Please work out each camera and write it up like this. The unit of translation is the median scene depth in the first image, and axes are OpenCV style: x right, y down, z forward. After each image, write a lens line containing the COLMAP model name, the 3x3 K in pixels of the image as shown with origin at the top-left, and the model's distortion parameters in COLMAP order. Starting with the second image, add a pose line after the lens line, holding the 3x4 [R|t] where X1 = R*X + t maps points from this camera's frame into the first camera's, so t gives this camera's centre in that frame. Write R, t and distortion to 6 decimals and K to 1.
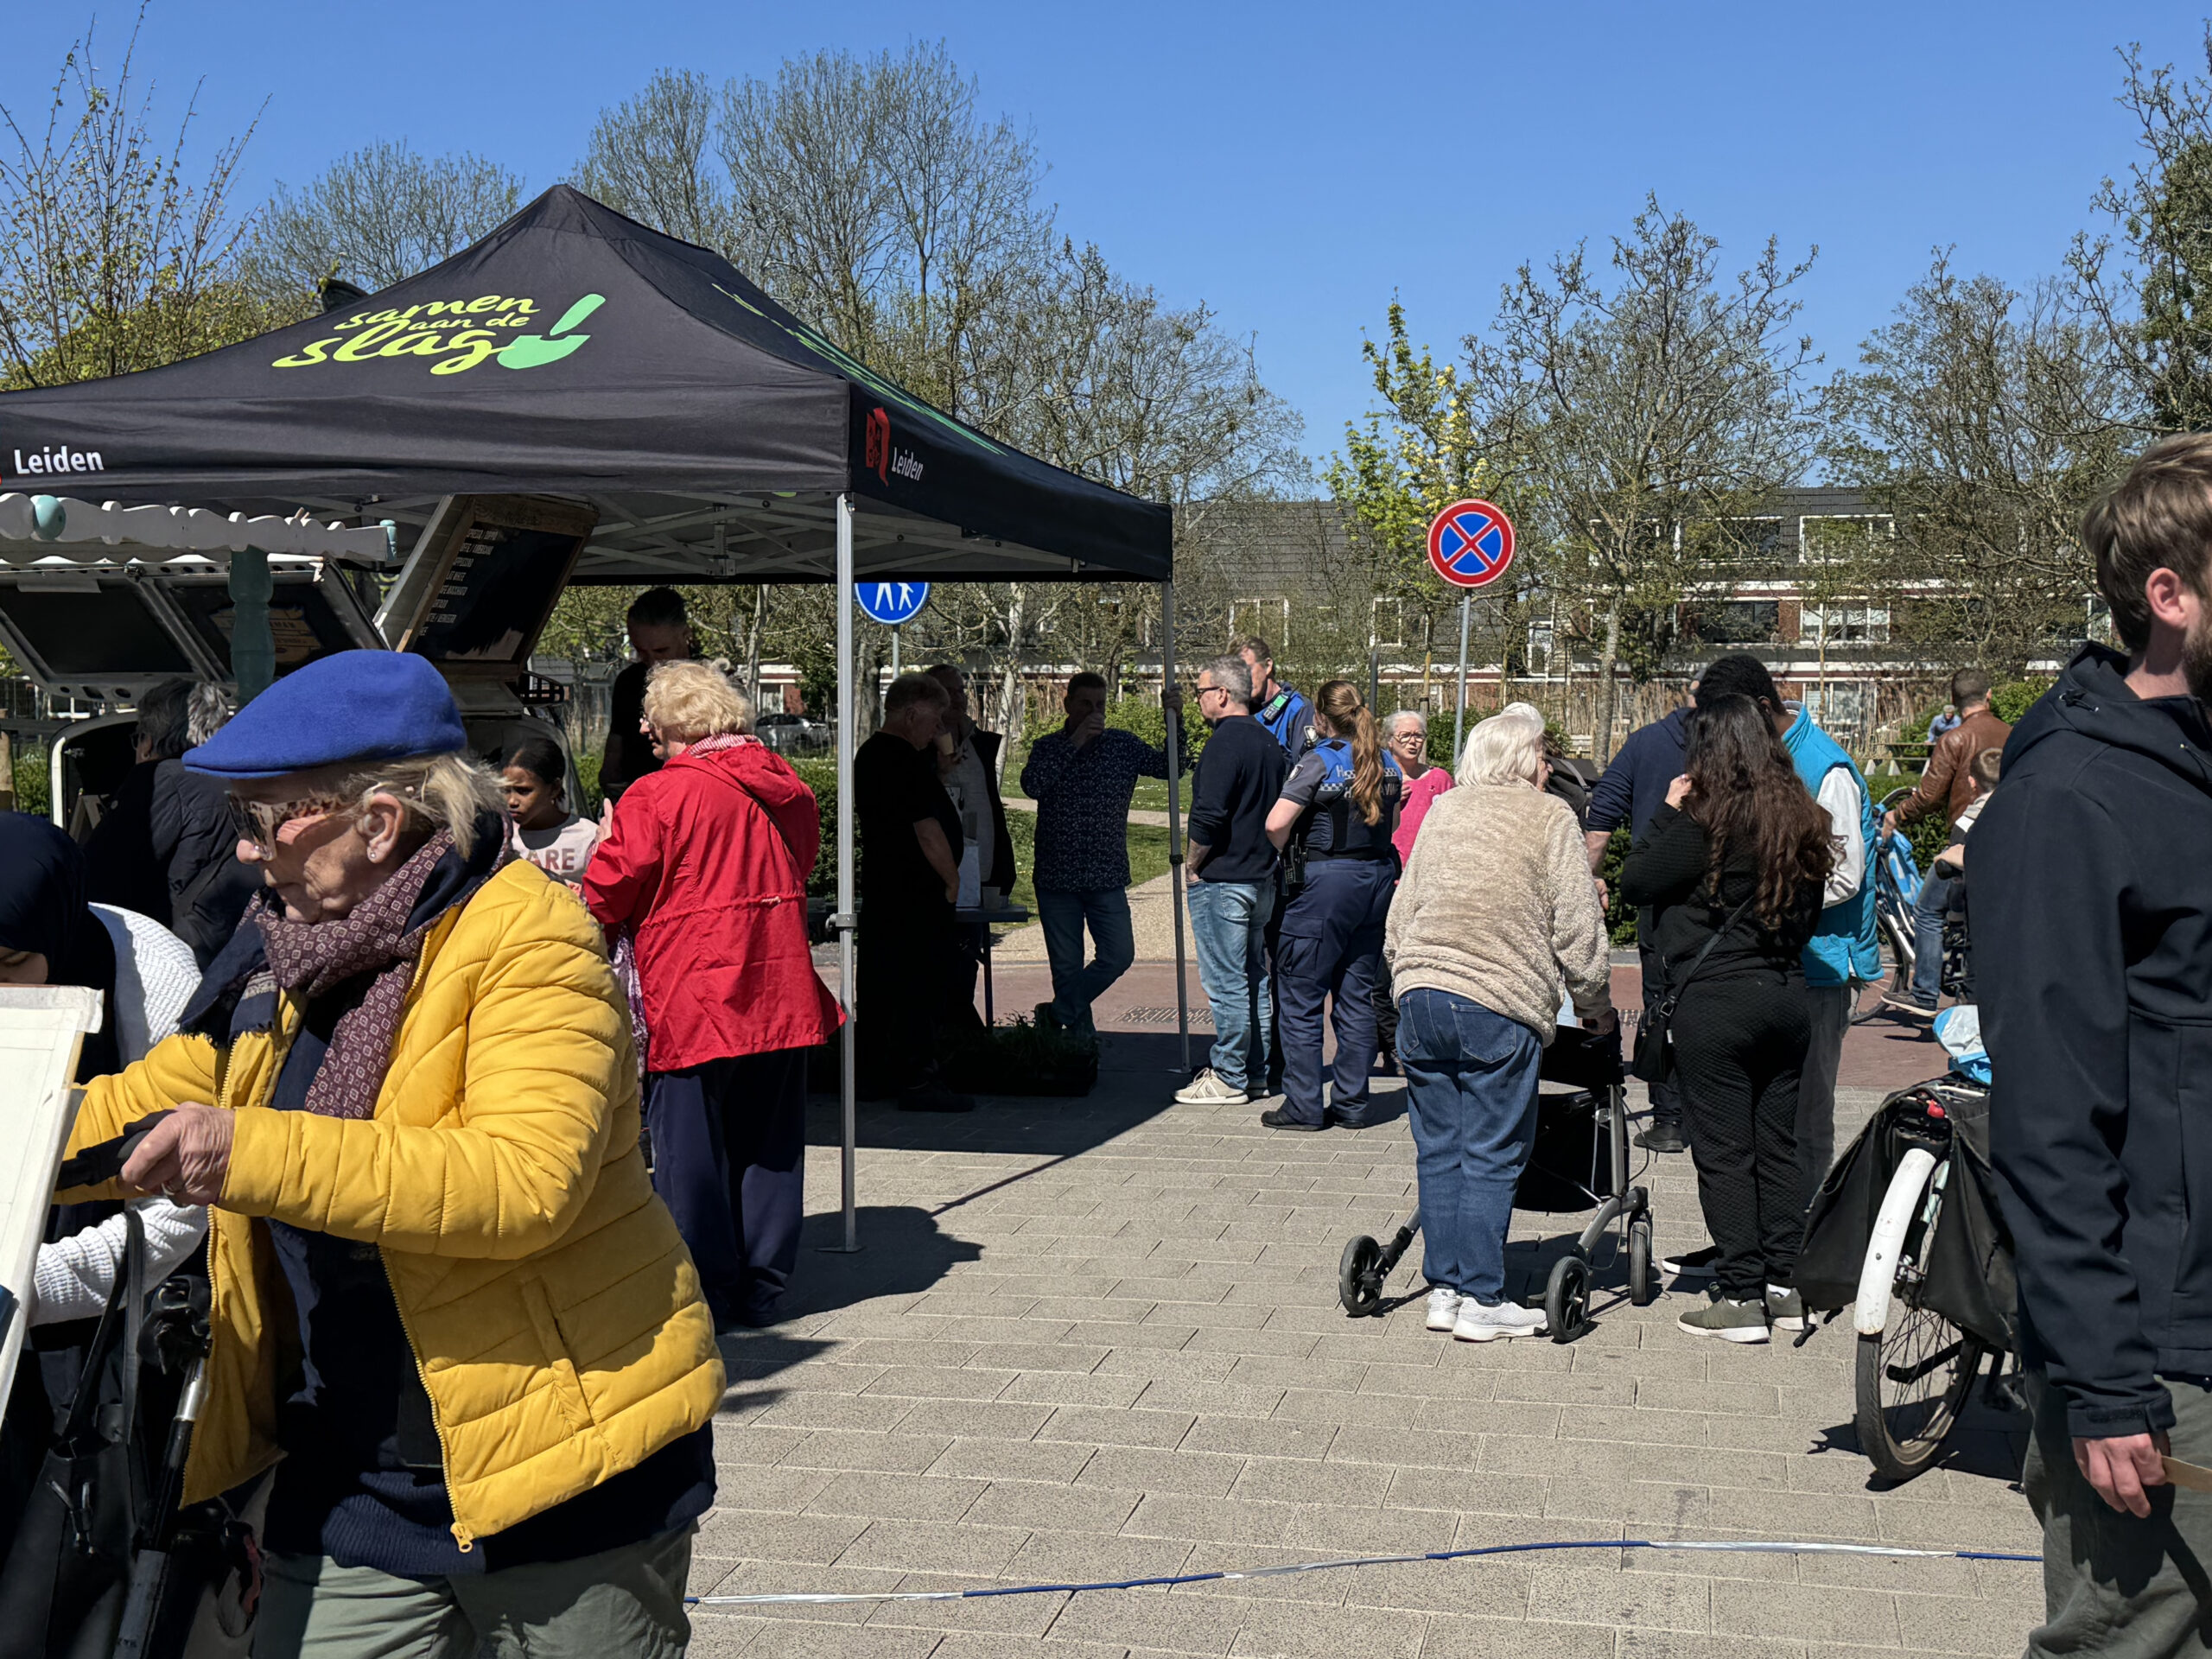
lens RADIAL K [[2859.0, 0, 1106.0], [0, 2859.0, 829.5], [0, 0, 1]] dist [0.268804, -0.823050]
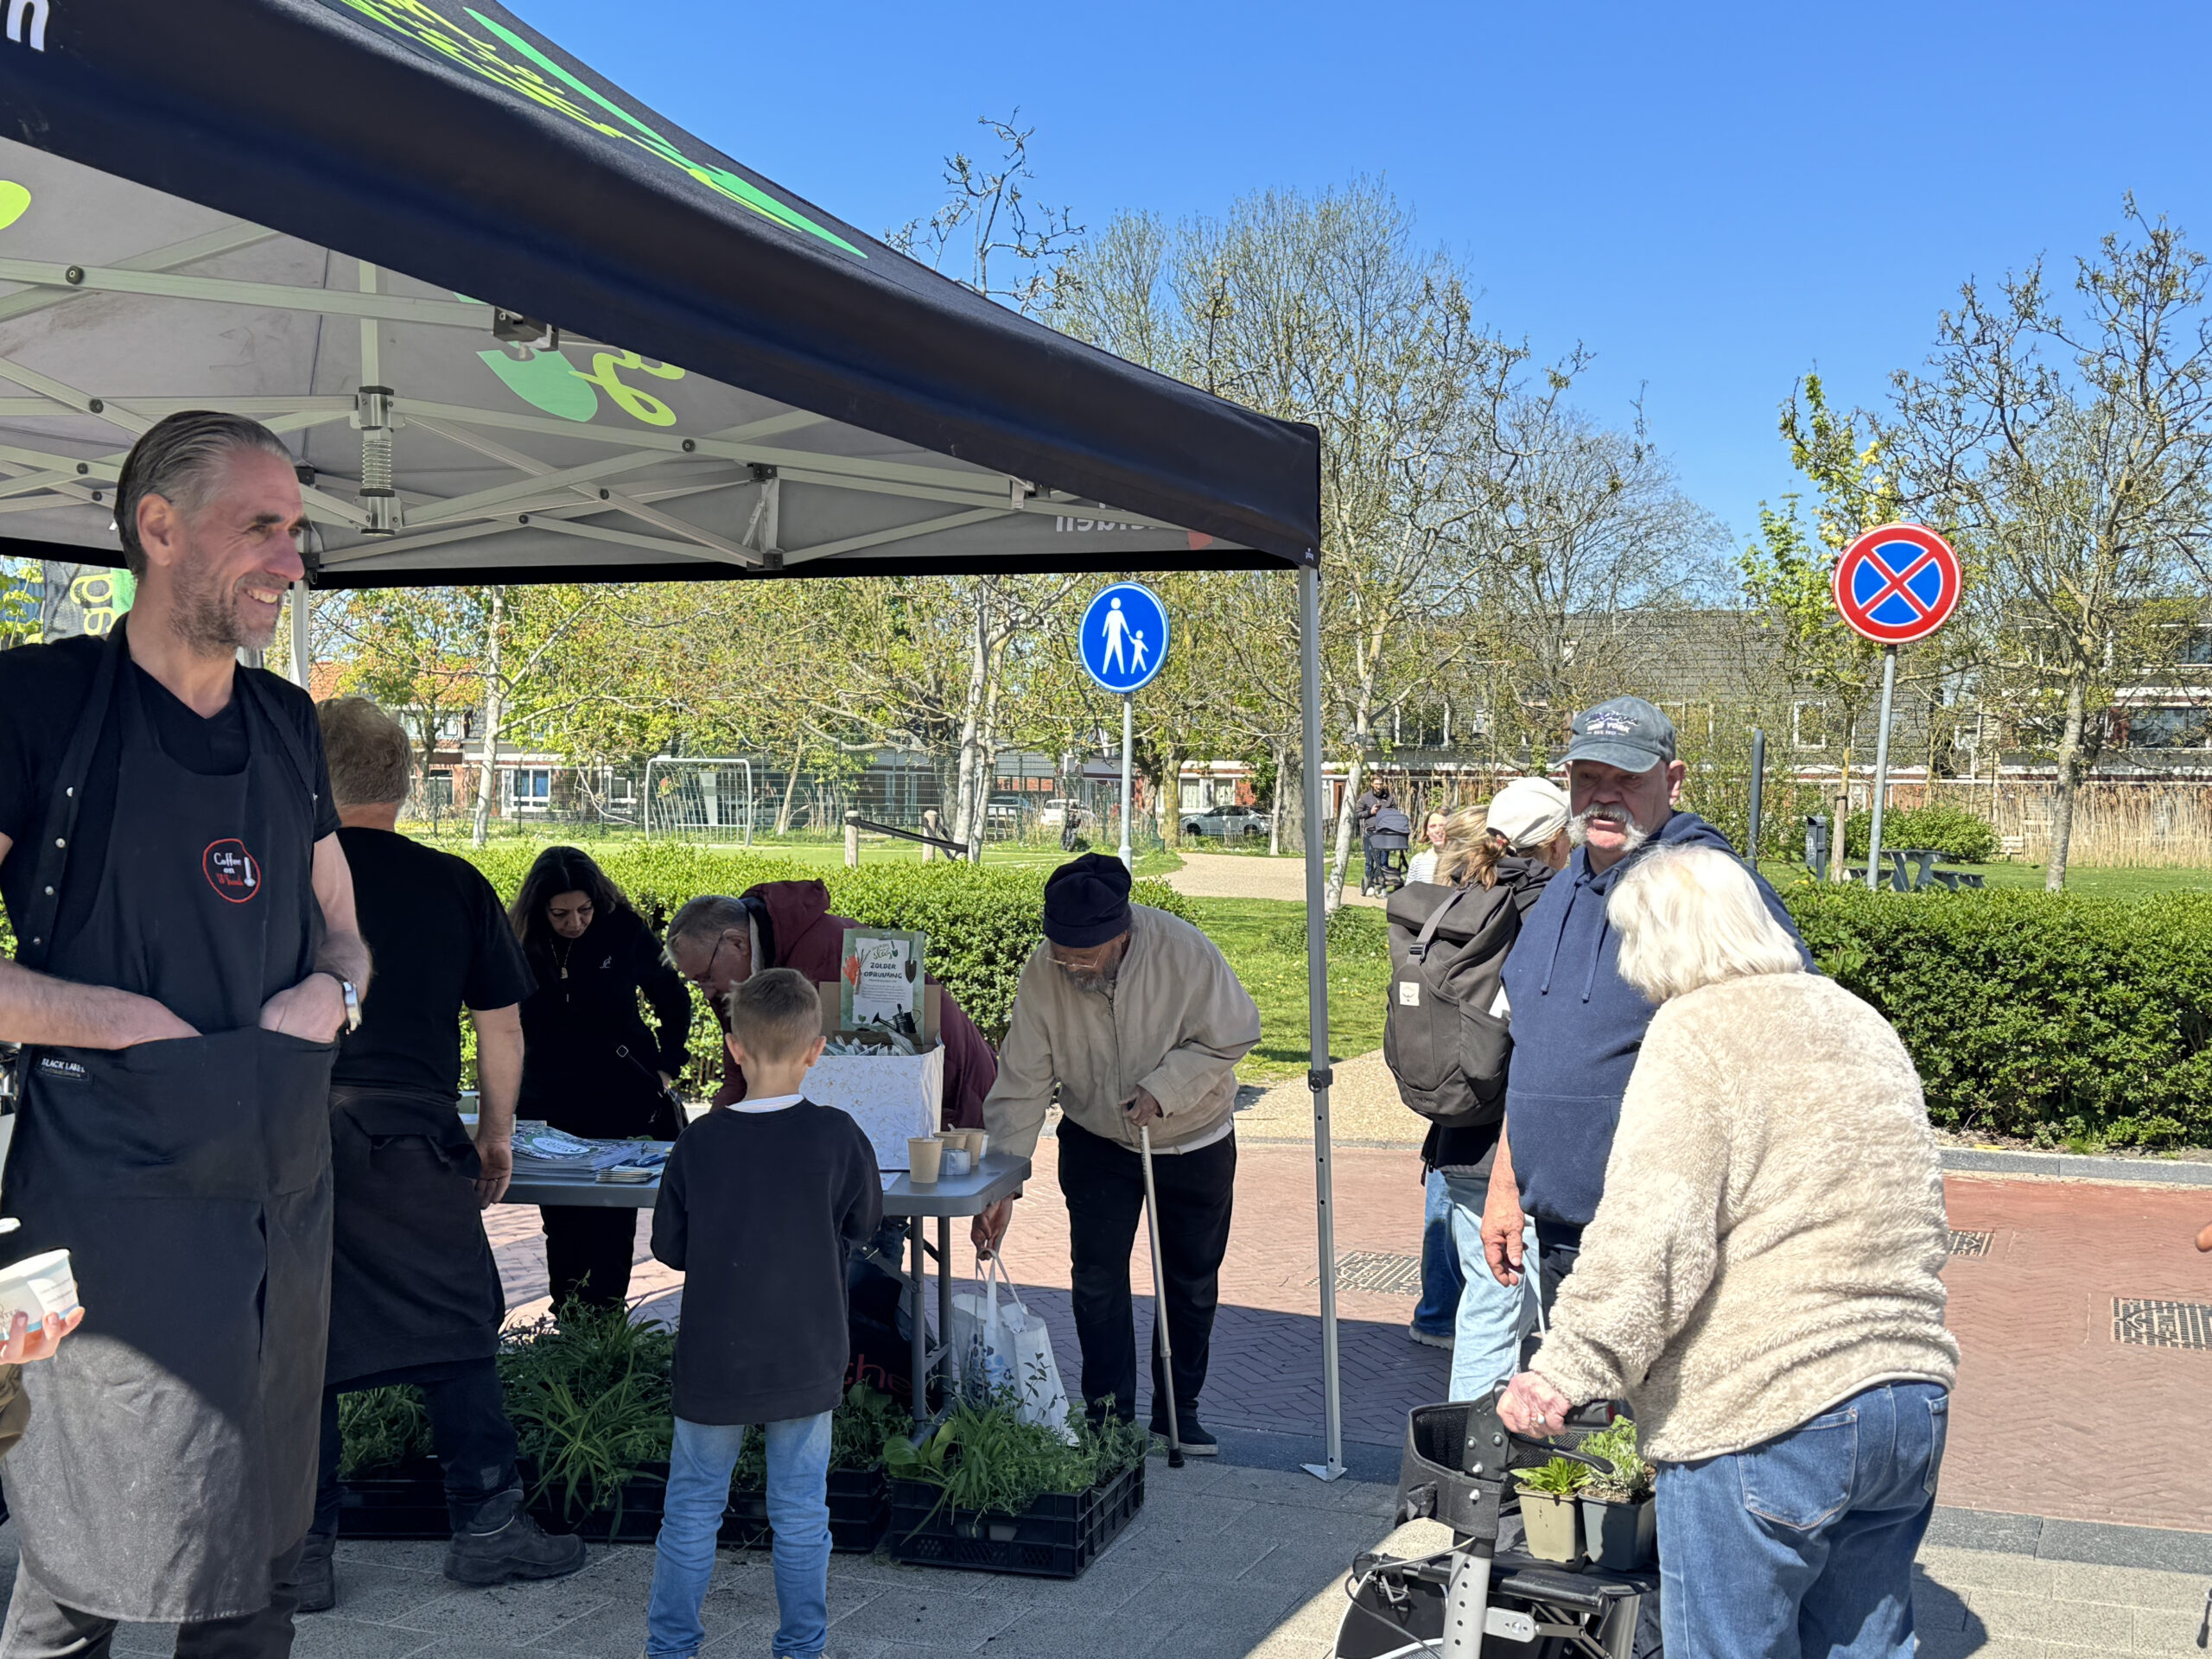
lens RADIAL K [[2571.2, 0, 1106.0], [0, 2571.2, 829.5], [0, 0, 1]] dist [0.225166, -0.494069]
pose [[0.985945, 0.014959, -0.166399, 0.057079], [-0.020149, 0.999360, -0.029543, -0.018828], [0.165851, 0.032481, 0.985616, 0.445074]]
